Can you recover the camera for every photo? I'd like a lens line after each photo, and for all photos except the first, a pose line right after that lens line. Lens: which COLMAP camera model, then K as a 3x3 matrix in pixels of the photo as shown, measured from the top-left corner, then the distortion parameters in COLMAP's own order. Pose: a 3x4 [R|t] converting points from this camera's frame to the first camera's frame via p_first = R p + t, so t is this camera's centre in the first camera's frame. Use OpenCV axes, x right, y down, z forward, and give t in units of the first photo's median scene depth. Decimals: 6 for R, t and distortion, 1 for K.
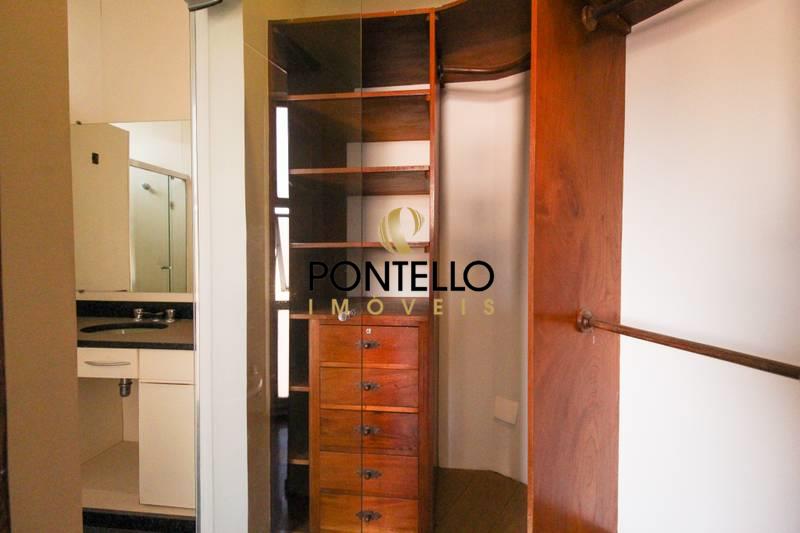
lens RADIAL K [[367.2, 0, 402.0], [0, 367.2, 263.5], [0, 0, 1]] dist [0.018866, -0.015767]
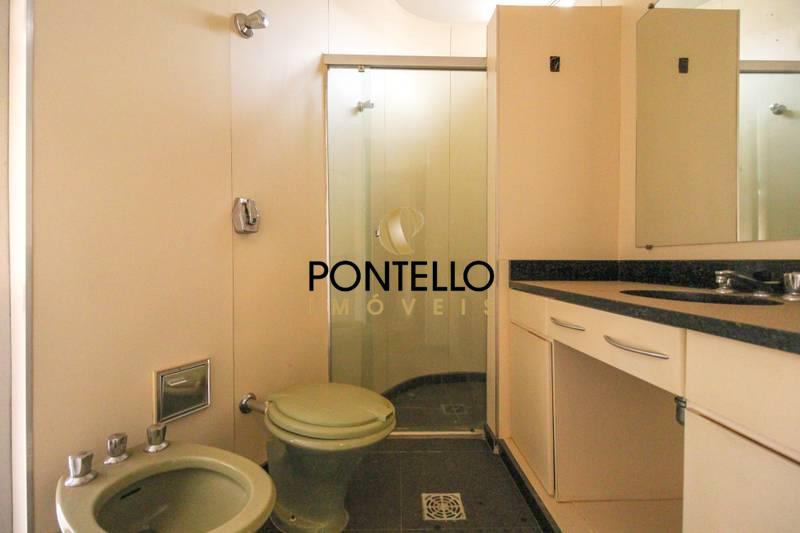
lens RADIAL K [[367.2, 0, 402.0], [0, 367.2, 263.5], [0, 0, 1]] dist [0.018866, -0.015767]
pose [[0.131873, 0.001802, -0.991265, -0.254212], [-0.025671, 0.999669, -0.001597, 0.125767], [0.990934, 0.025657, 0.131876, 0.473103]]
